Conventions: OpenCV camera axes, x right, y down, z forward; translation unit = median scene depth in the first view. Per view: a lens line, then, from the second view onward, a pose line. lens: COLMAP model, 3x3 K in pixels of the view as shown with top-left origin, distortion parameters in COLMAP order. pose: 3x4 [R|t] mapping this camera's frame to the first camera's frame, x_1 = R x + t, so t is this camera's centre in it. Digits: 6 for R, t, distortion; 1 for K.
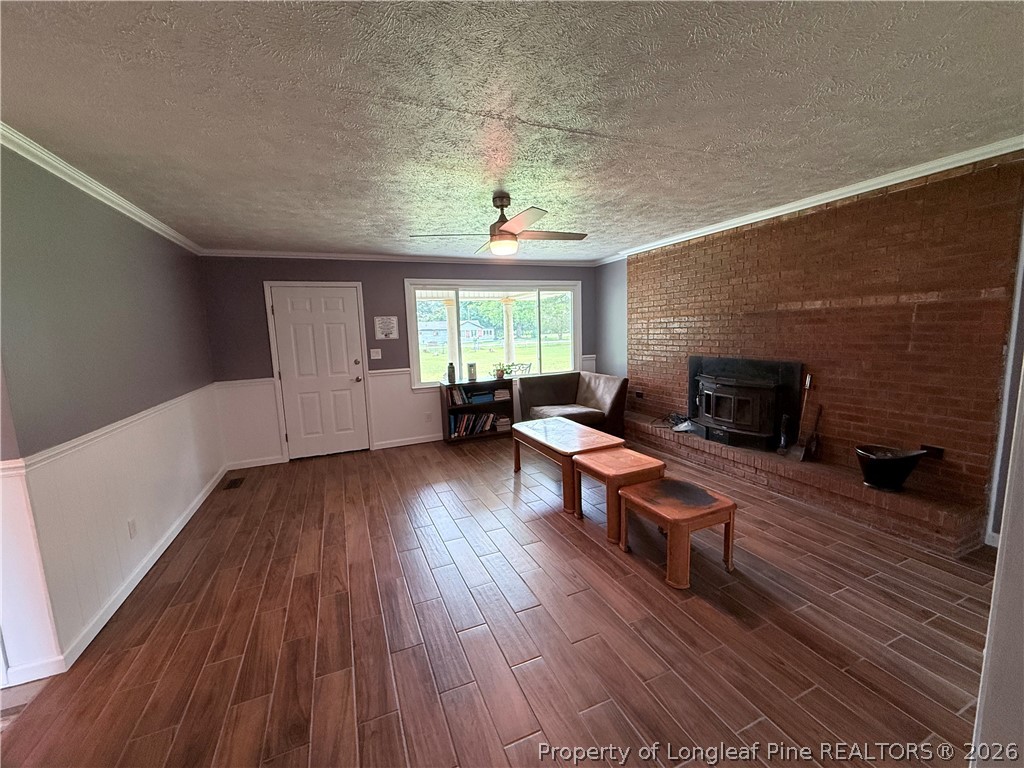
lens RADIAL K [[407.0, 0, 510.7], [0, 407.0, 385.2], [0, 0, 1]] dist [-0.000195, -0.001247]
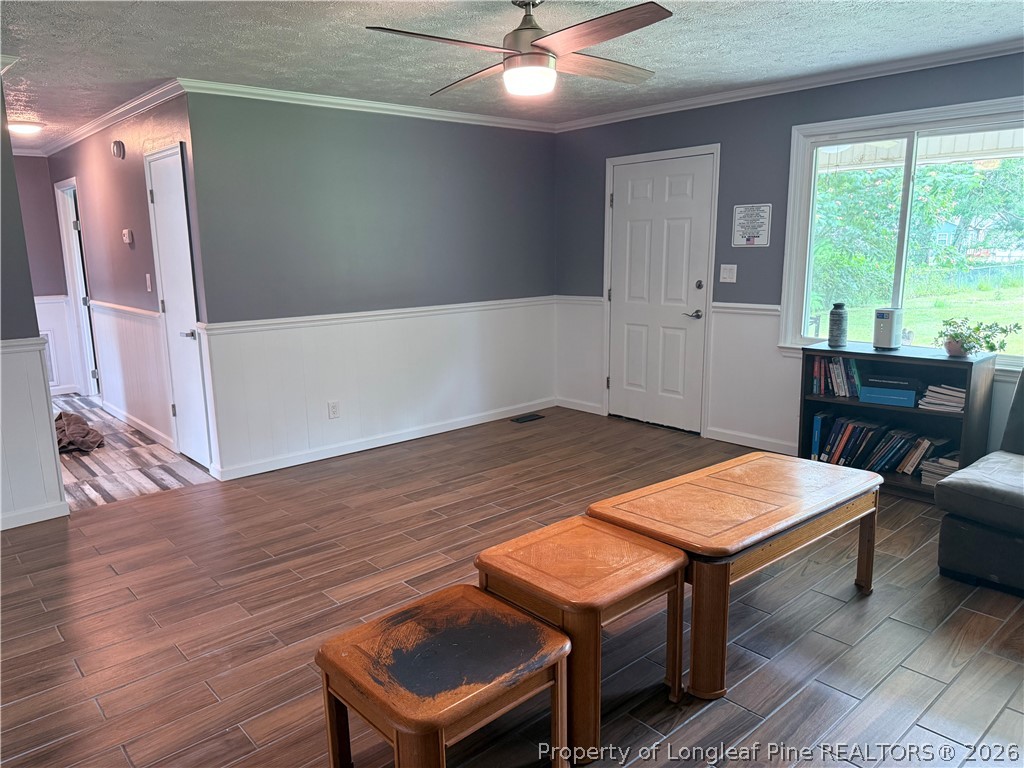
lens RADIAL K [[717.3, 0, 511.4], [0, 717.3, 390.9], [0, 0, 1]] dist [0.067832, -0.085389]
pose [[0.320584, 0.219926, -0.921335, 0.554130], [-0.123068, 0.974099, 0.189699, -0.074435], [0.939191, 0.052572, 0.339346, 0.408089]]
